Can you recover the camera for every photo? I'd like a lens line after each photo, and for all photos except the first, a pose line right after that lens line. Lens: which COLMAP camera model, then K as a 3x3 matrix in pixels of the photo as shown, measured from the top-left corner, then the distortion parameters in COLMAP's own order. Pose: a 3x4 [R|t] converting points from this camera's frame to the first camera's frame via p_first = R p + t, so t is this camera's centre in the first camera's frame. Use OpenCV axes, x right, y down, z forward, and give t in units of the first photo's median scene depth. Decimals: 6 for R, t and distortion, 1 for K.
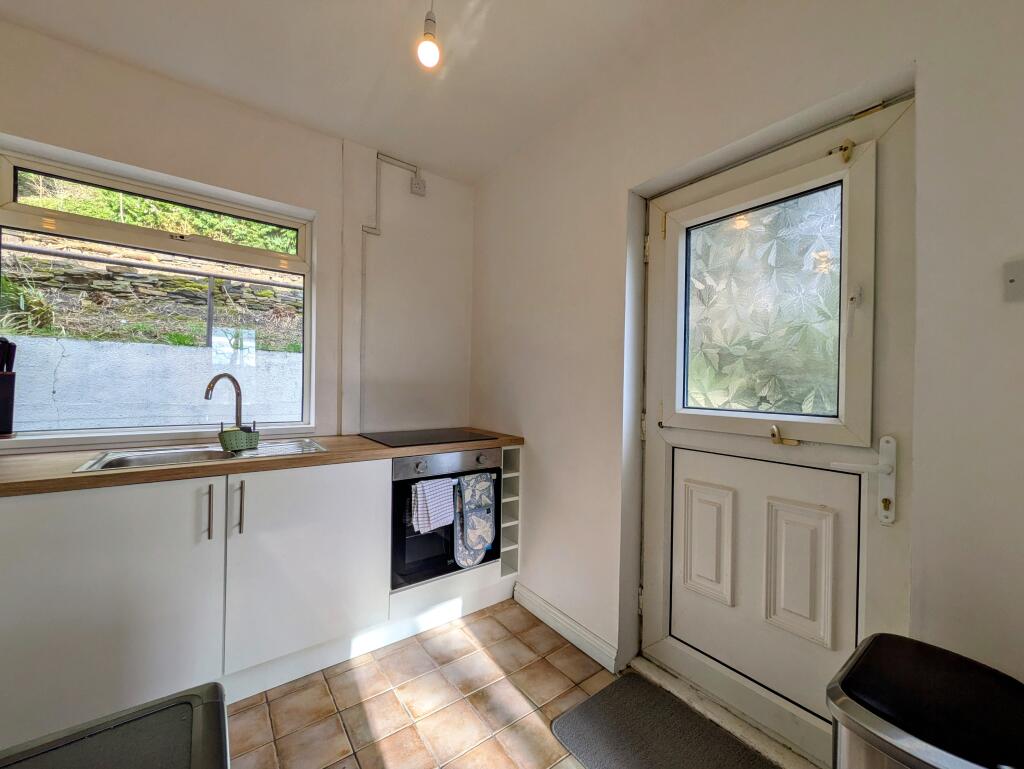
lens RADIAL K [[405.4, 0, 510.0], [0, 405.4, 382.8], [0, 0, 1]] dist [-0.000318, -0.000278]
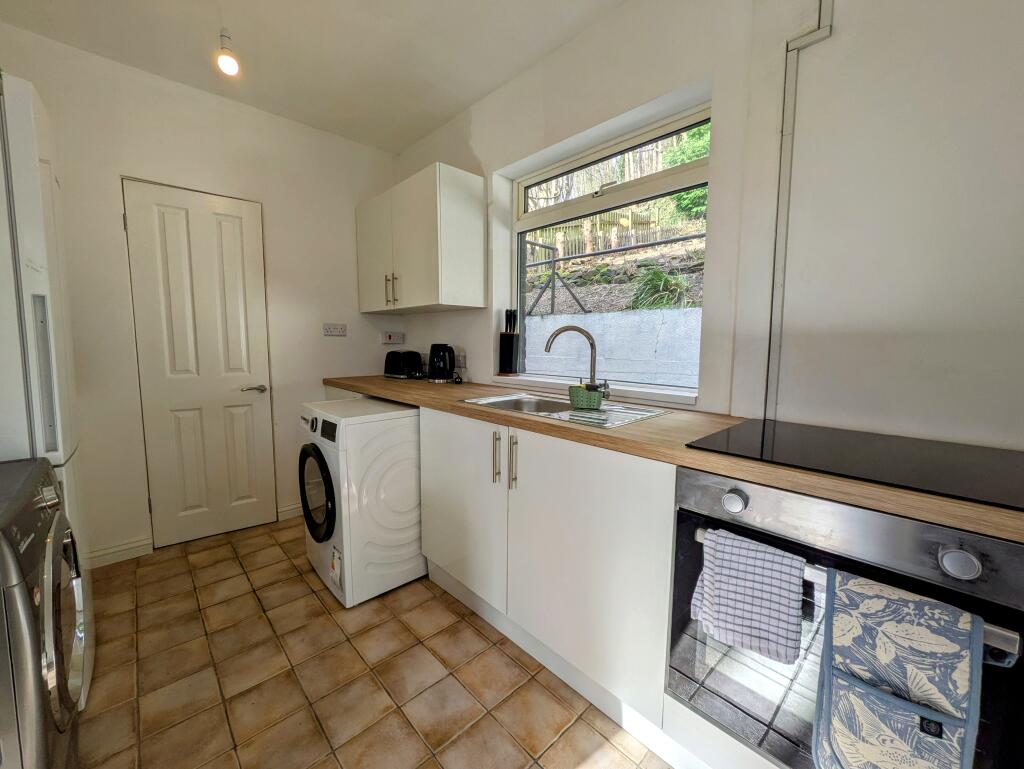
lens RADIAL K [[405.4, 0, 510.7], [0, 405.4, 385.3], [0, 0, 1]] dist [-0.000318, -0.000278]
pose [[0.108898, 0.088666, -0.990091, 0.202885], [-0.005282, 0.996052, 0.088619, 0.028884], [0.994039, -0.004421, 0.108936, 0.664444]]
